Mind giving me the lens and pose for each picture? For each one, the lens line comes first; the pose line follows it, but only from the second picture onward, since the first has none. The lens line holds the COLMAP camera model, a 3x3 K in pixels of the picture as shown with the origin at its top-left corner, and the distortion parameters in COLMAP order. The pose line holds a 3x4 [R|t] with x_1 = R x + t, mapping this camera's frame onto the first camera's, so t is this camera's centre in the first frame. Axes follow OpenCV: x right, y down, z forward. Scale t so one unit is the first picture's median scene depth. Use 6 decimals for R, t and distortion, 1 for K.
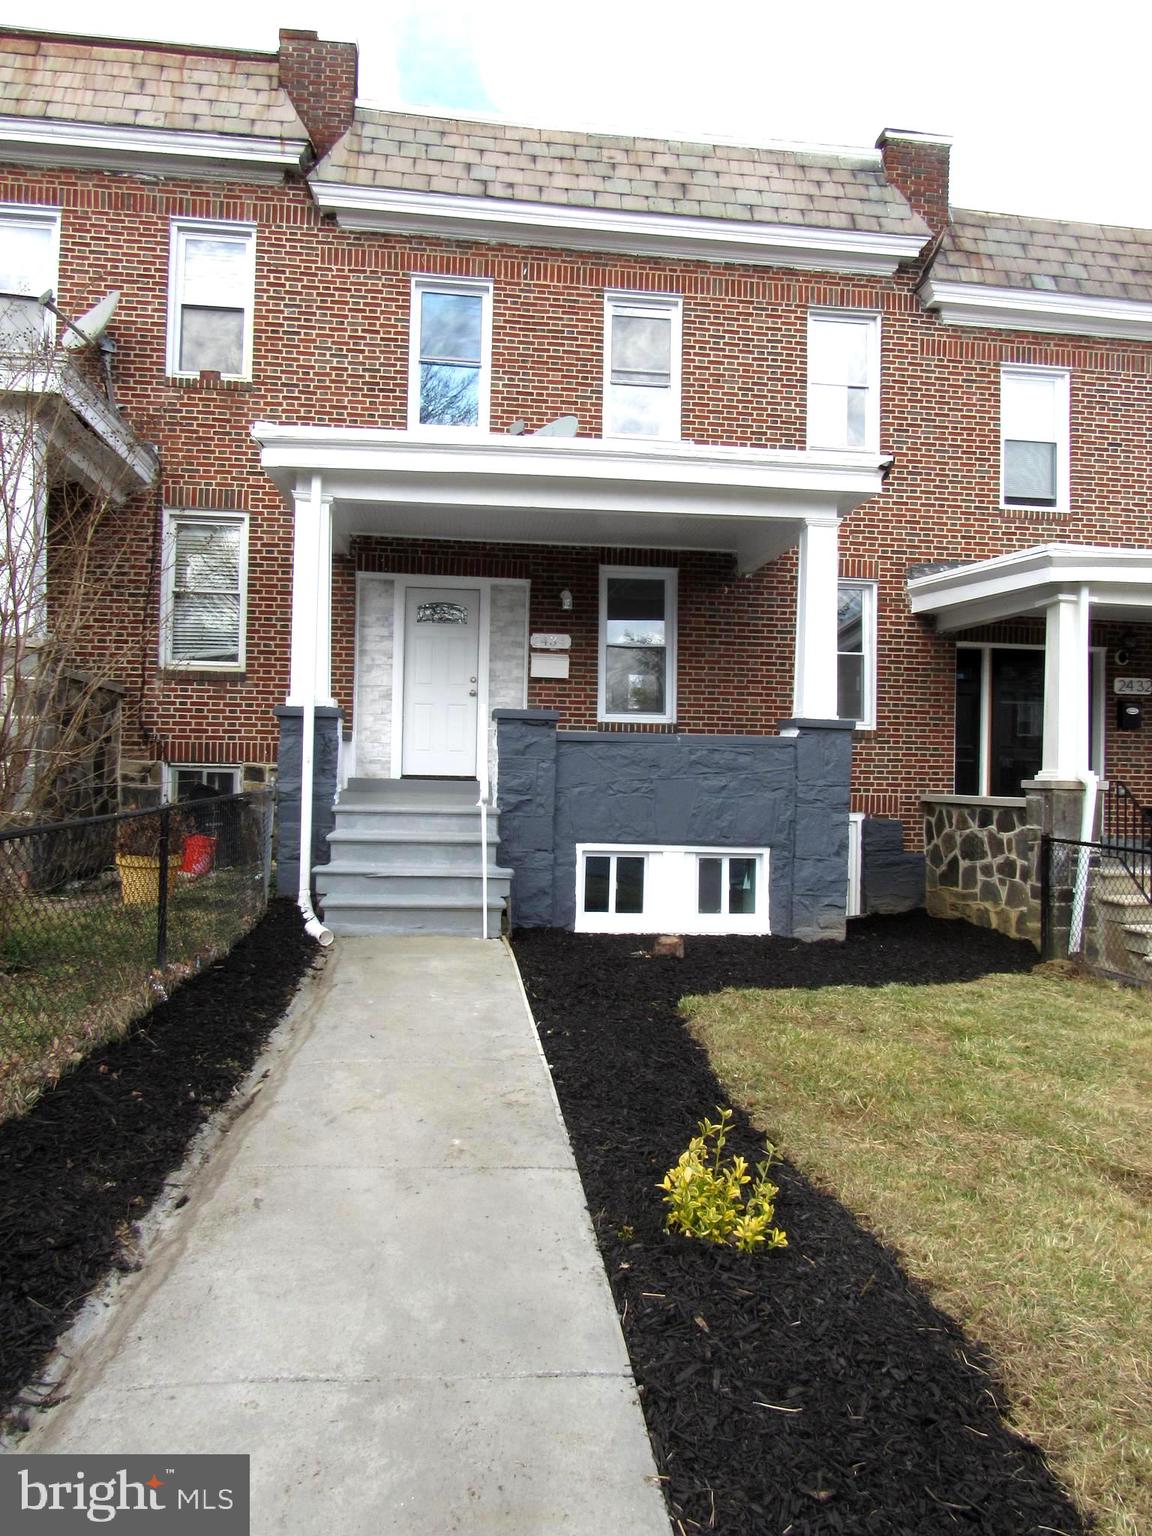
lens RADIAL K [[1105.6, 0, 579.3], [0, 1105.6, 766.3], [0, 0, 1]] dist [-0.027613, 0.012736]
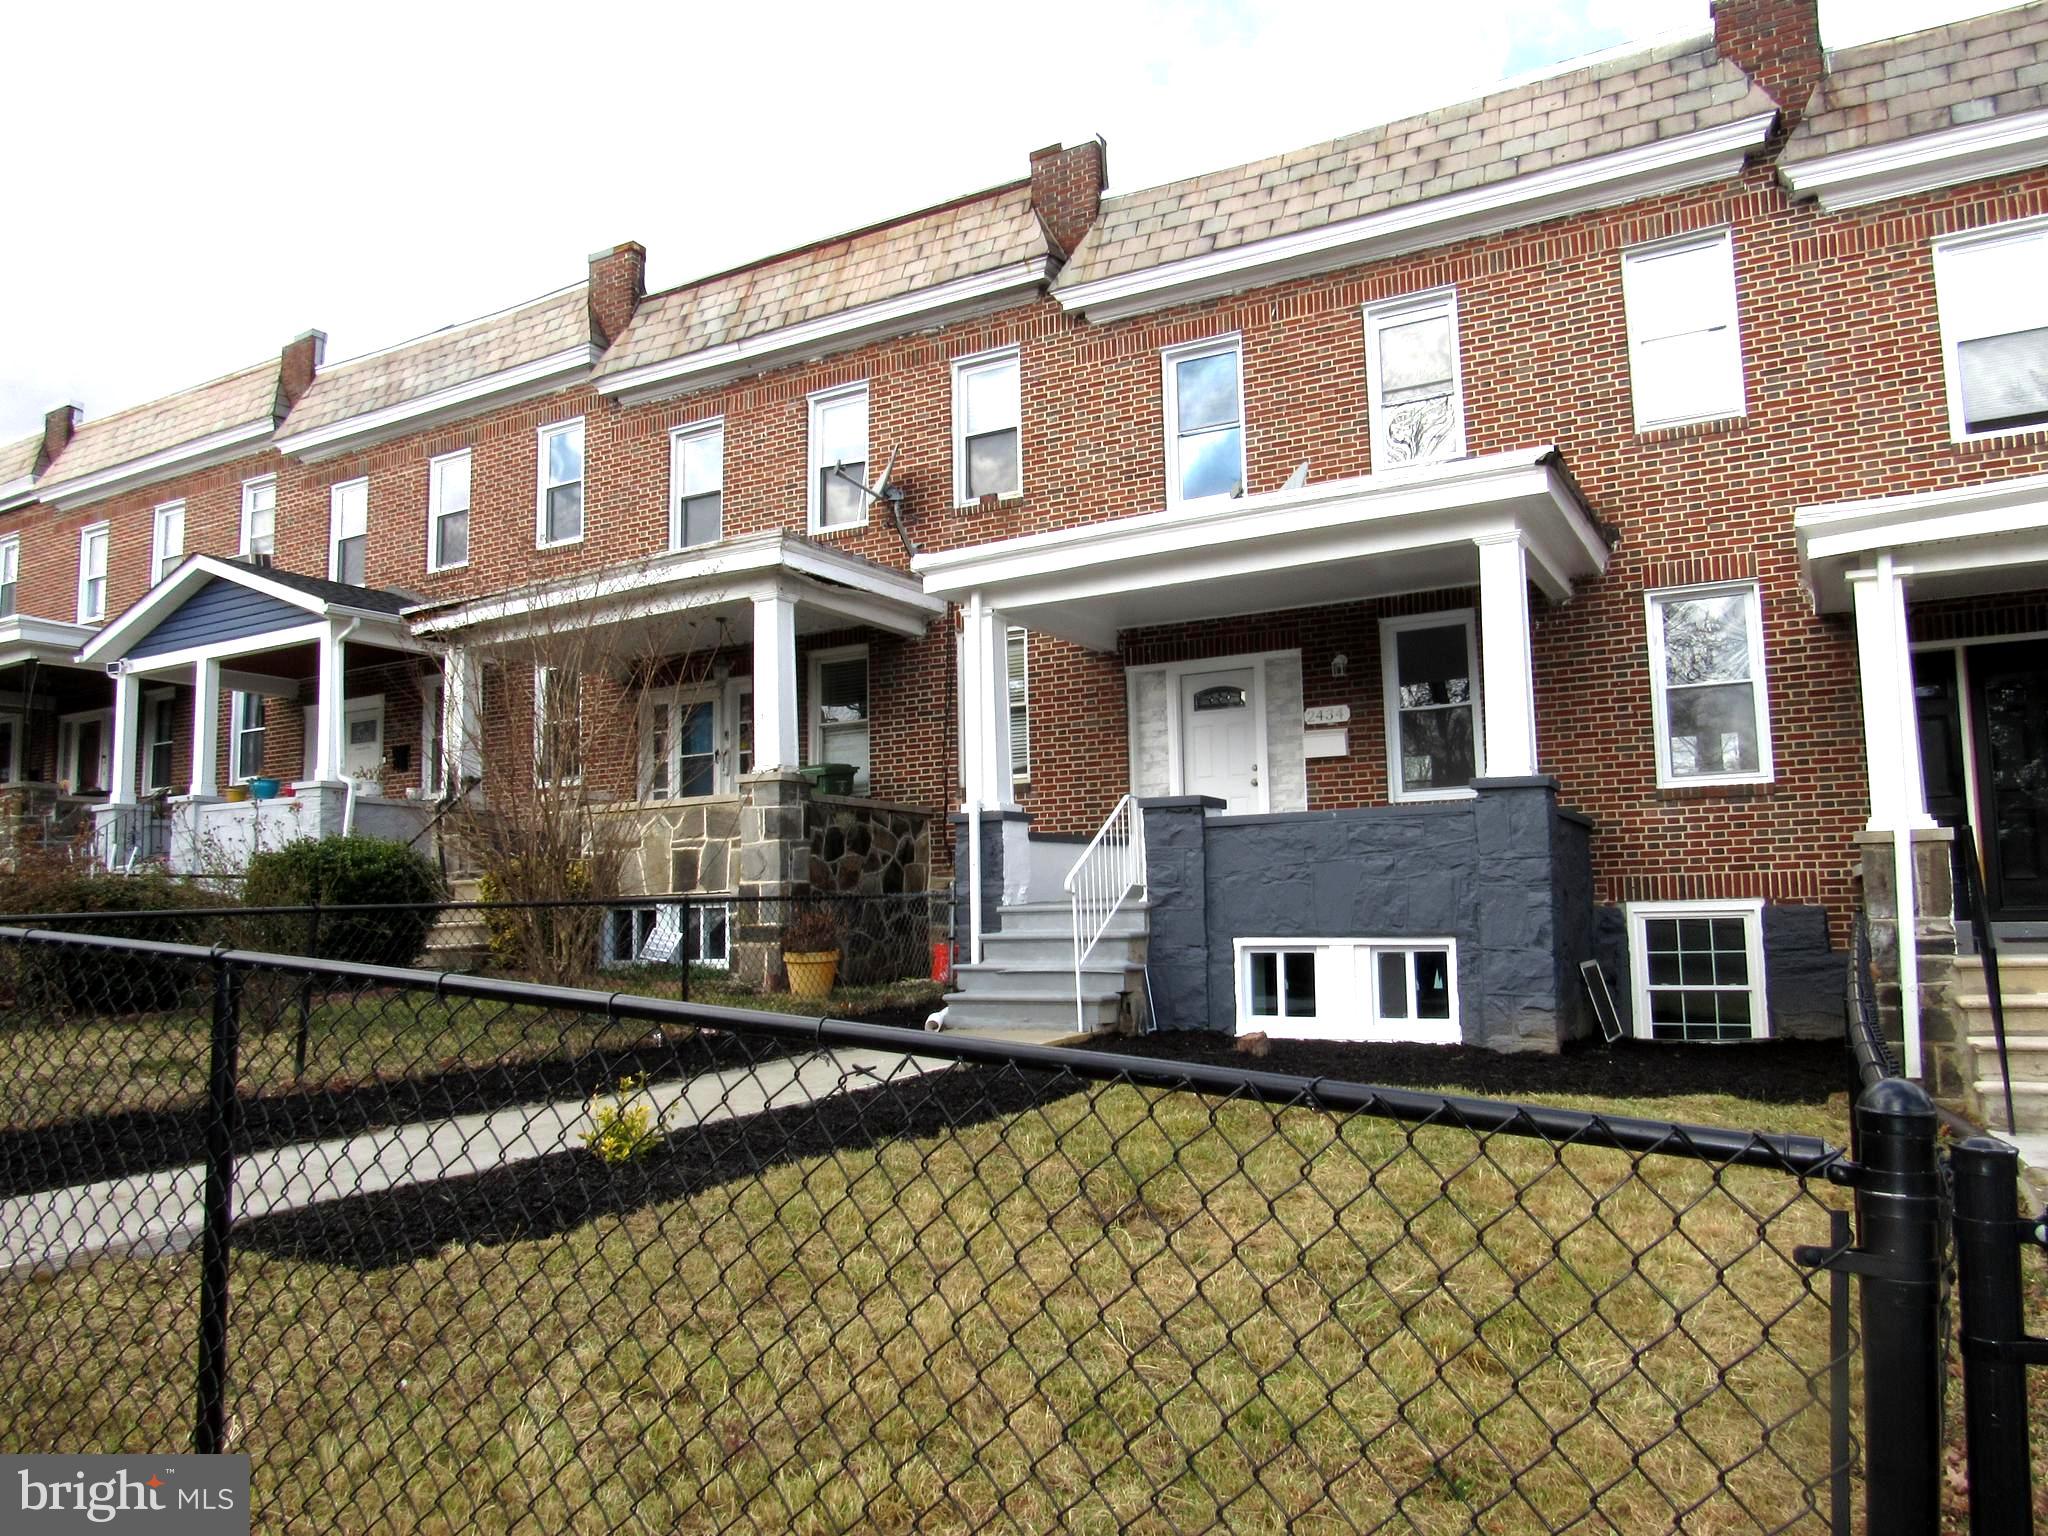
lens RADIAL K [[1474.1, 0, 1018.4], [0, 1474.1, 771.0], [0, 0, 1]] dist [-0.027613, 0.012736]
pose [[0.796847, -0.095516, -0.596584, 0.467023], [0.041706, 0.993765, -0.103401, 0.040108], [0.602740, 0.057513, 0.795862, -0.064181]]
